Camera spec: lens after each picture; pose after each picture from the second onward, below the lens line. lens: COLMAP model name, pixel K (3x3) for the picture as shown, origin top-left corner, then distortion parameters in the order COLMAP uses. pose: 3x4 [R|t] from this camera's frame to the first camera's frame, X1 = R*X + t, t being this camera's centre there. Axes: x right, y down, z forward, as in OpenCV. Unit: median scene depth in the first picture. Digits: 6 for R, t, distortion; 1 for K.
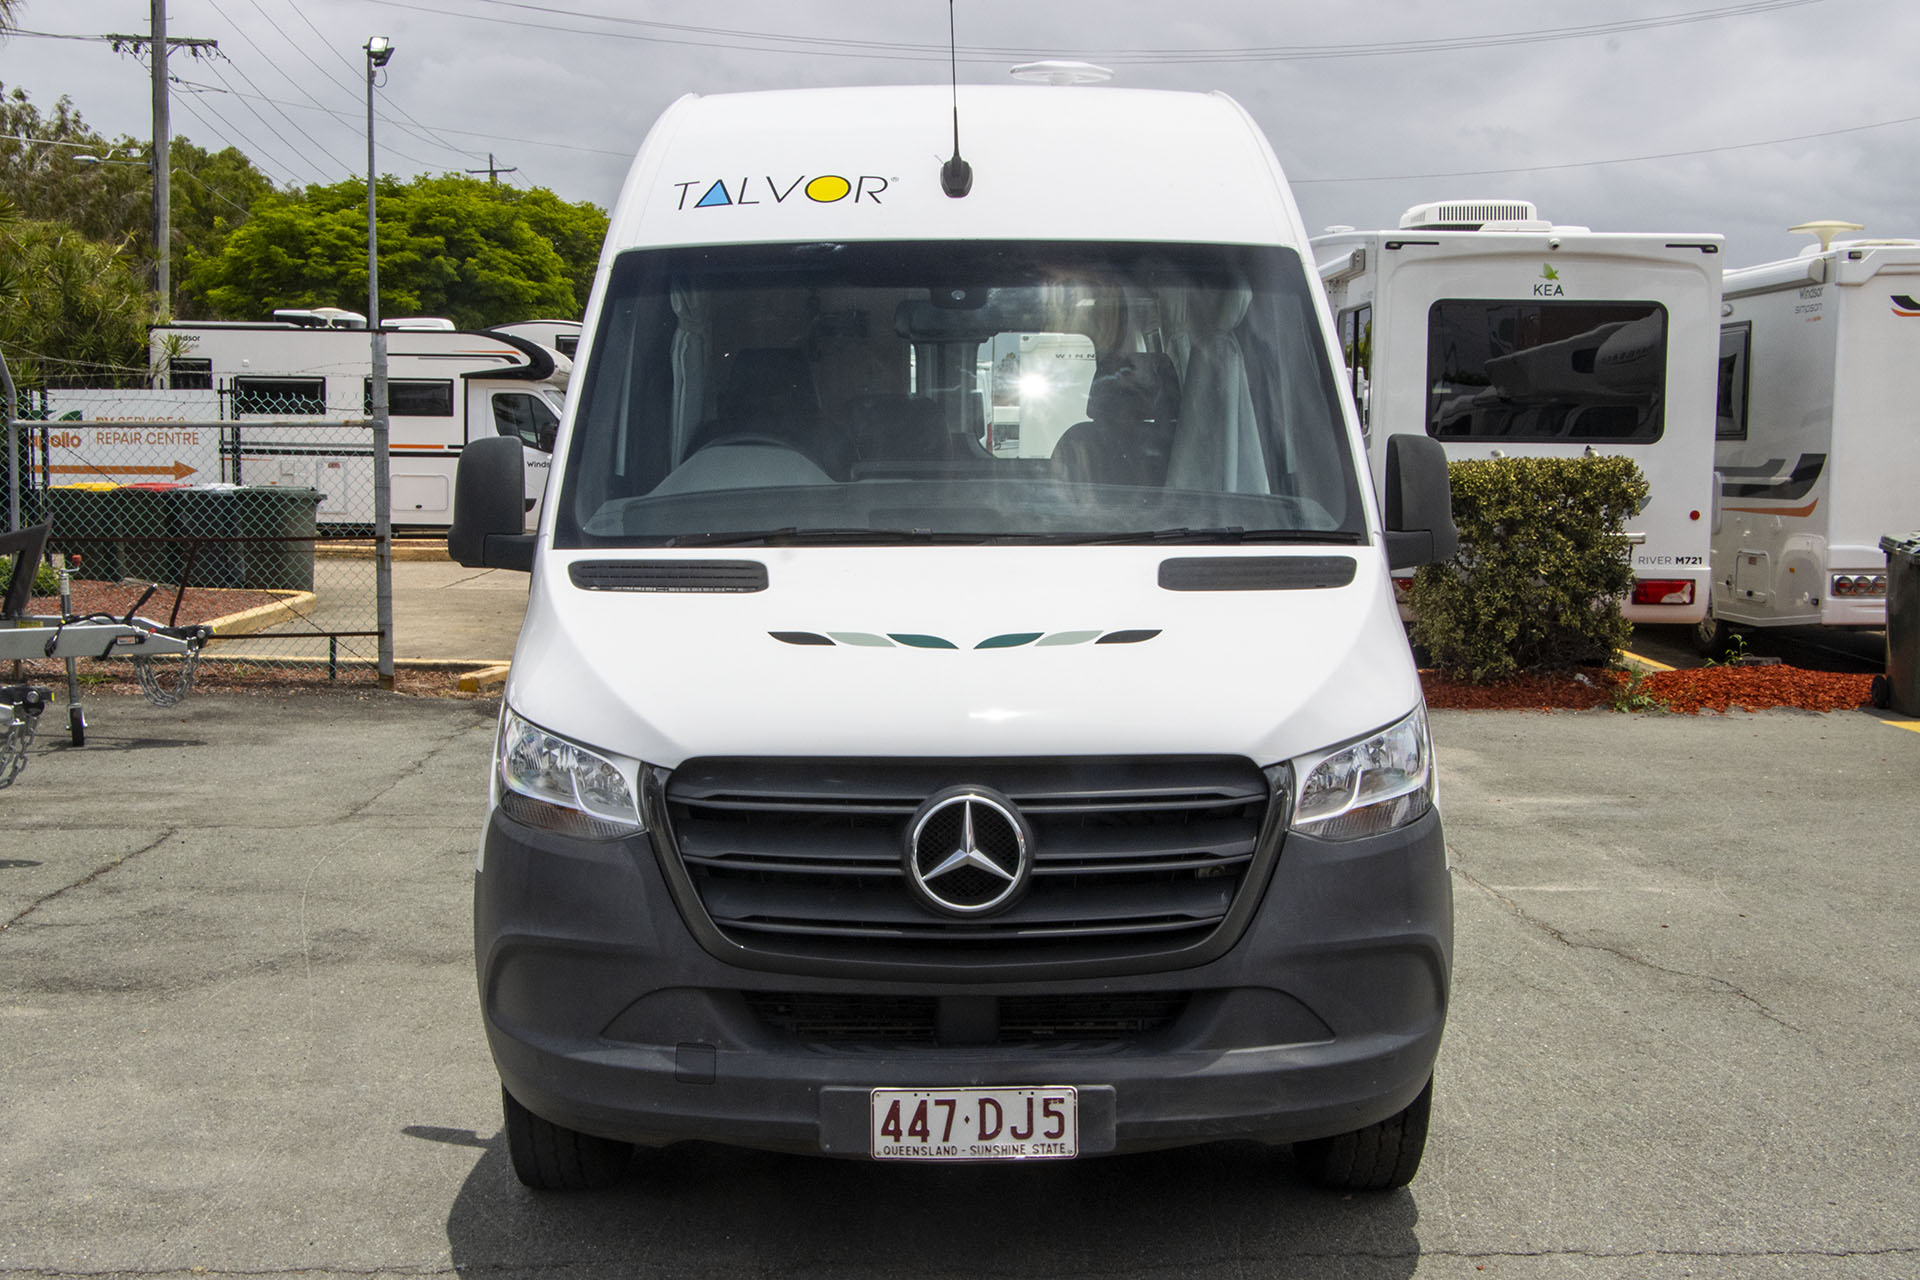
lens RADIAL K [[2491.6, 0, 960.0], [0, 2491.6, 640.0], [0, 0, 1]] dist [-0.019644, 0.059941]
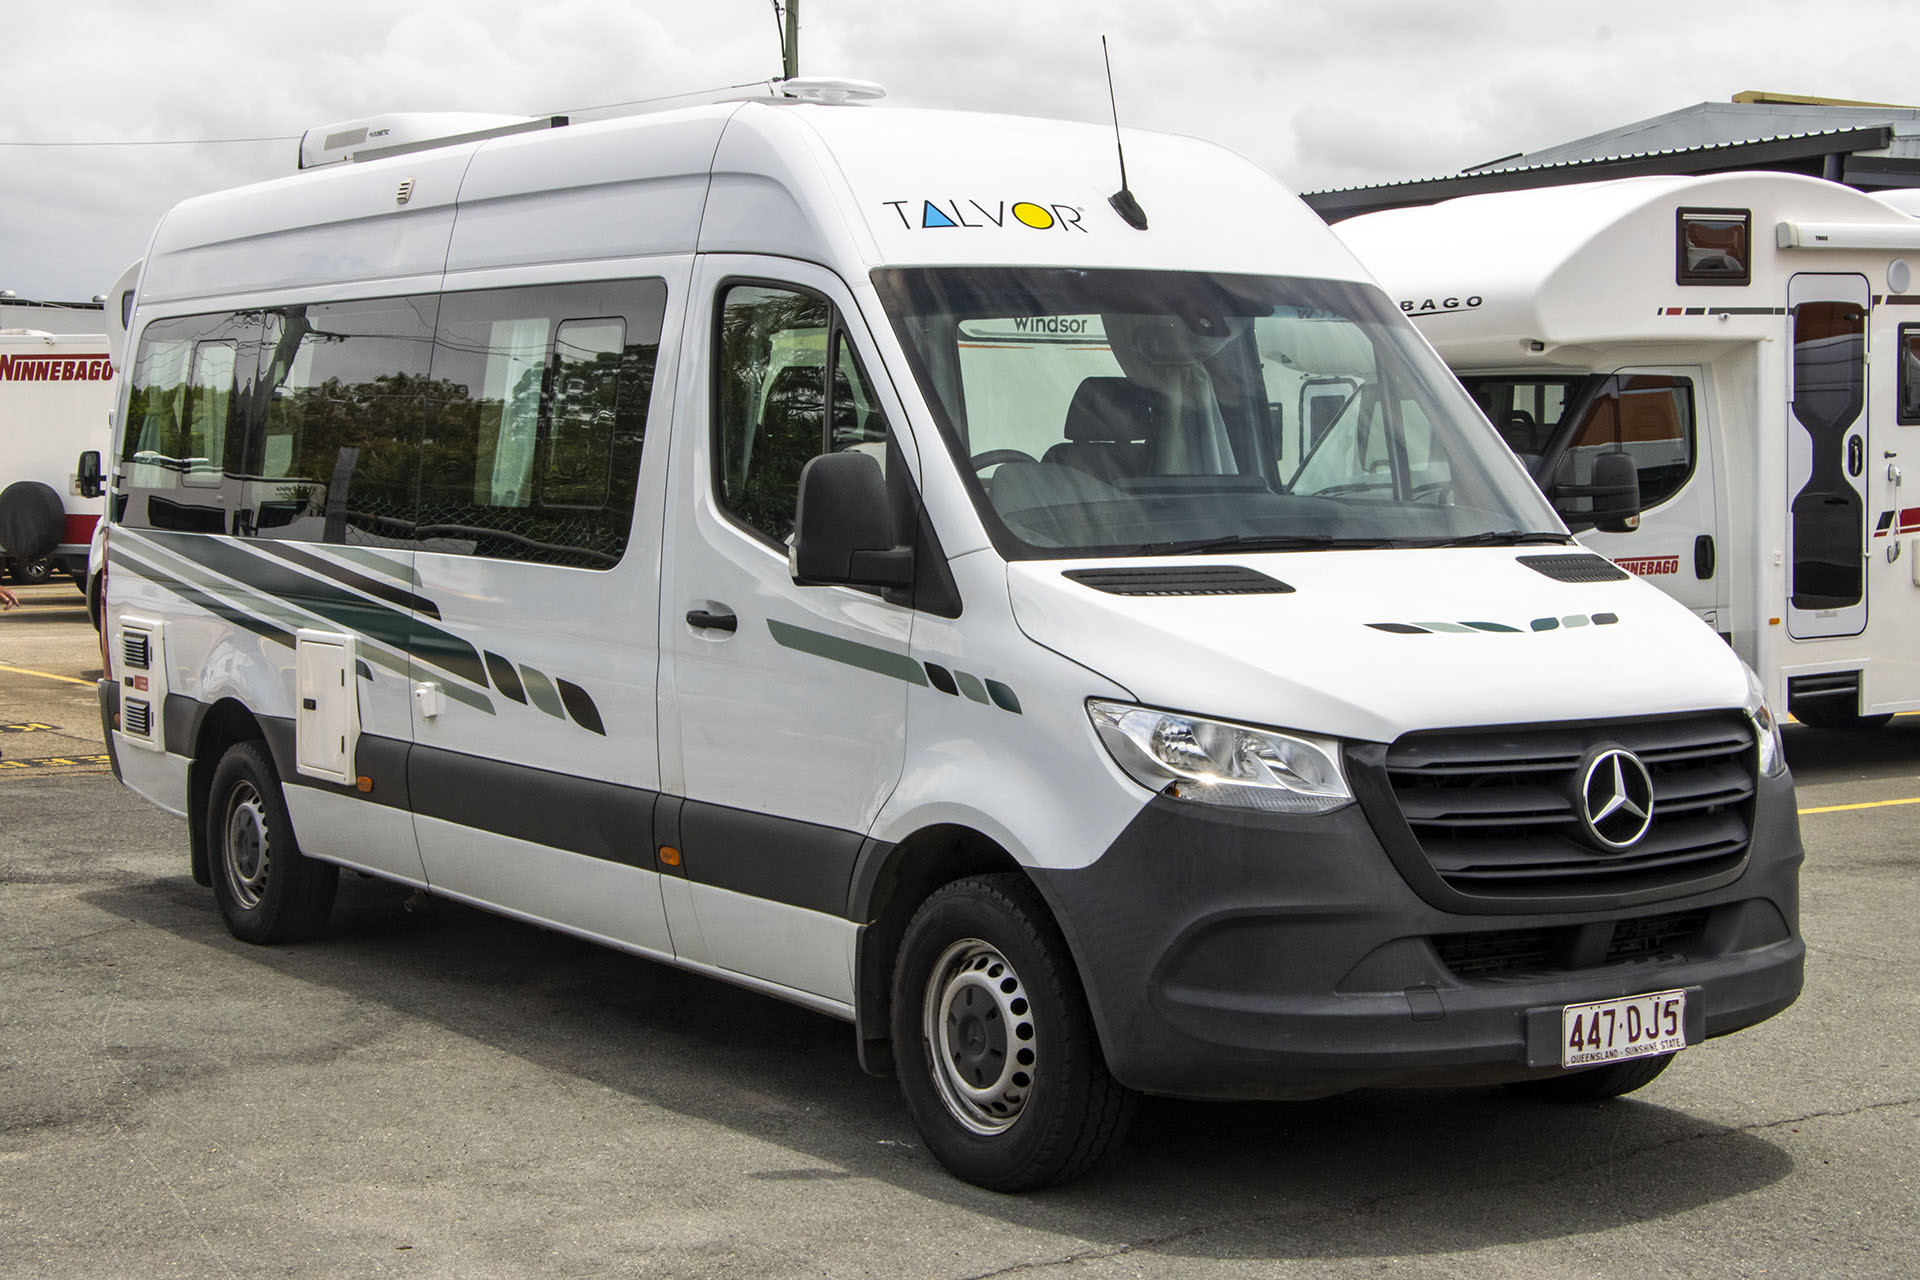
lens RADIAL K [[3023.6, 0, 960.0], [0, 3023.6, 640.0], [0, 0, 1]] dist [0.148790, -0.014343]
pose [[0.832776, -0.034615, 0.552527, -1.047685], [0.050022, 0.998666, -0.012829, 0.013265], [-0.551345, 0.038322, 0.833397, -0.037225]]
